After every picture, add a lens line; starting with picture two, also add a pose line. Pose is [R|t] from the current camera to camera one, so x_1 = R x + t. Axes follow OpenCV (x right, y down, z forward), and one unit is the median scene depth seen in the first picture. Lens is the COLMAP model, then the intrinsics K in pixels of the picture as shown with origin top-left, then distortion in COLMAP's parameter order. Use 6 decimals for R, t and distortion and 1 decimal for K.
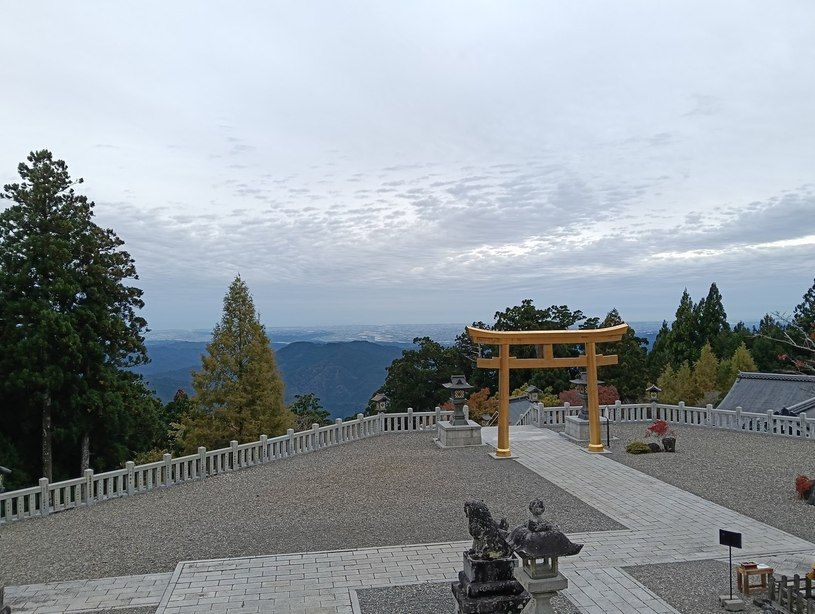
lens RADIAL K [[666.7, 0, 408.6], [0, 666.7, 309.2], [0, 0, 1]] dist [0.140326, -0.291961]
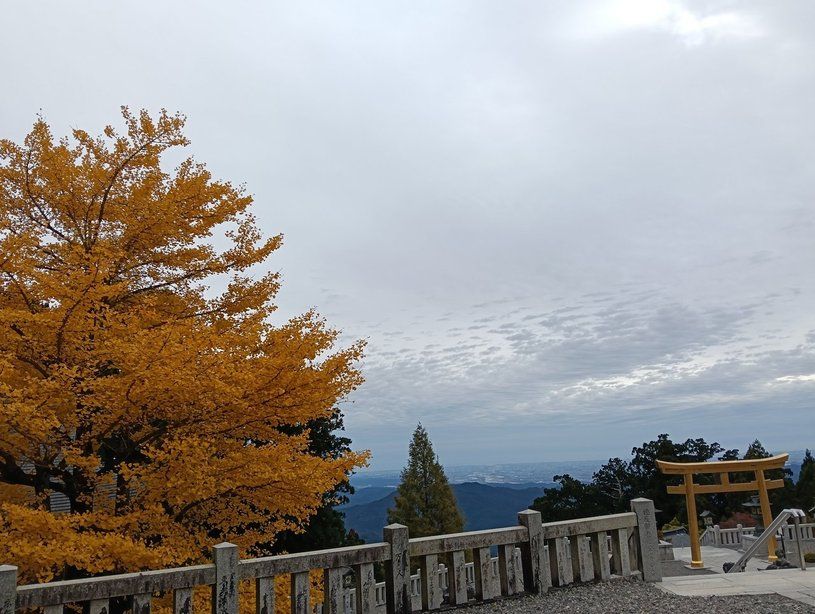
lens RADIAL K [[667.0, 0, 384.3], [0, 667.0, 290.4], [0, 0, 1]] dist [0.005476, -0.047689]
pose [[0.982194, -0.074046, -0.172663, -0.047323], [0.031934, 0.971480, -0.234961, -0.001849], [0.185136, 0.225263, 0.956546, -0.102961]]
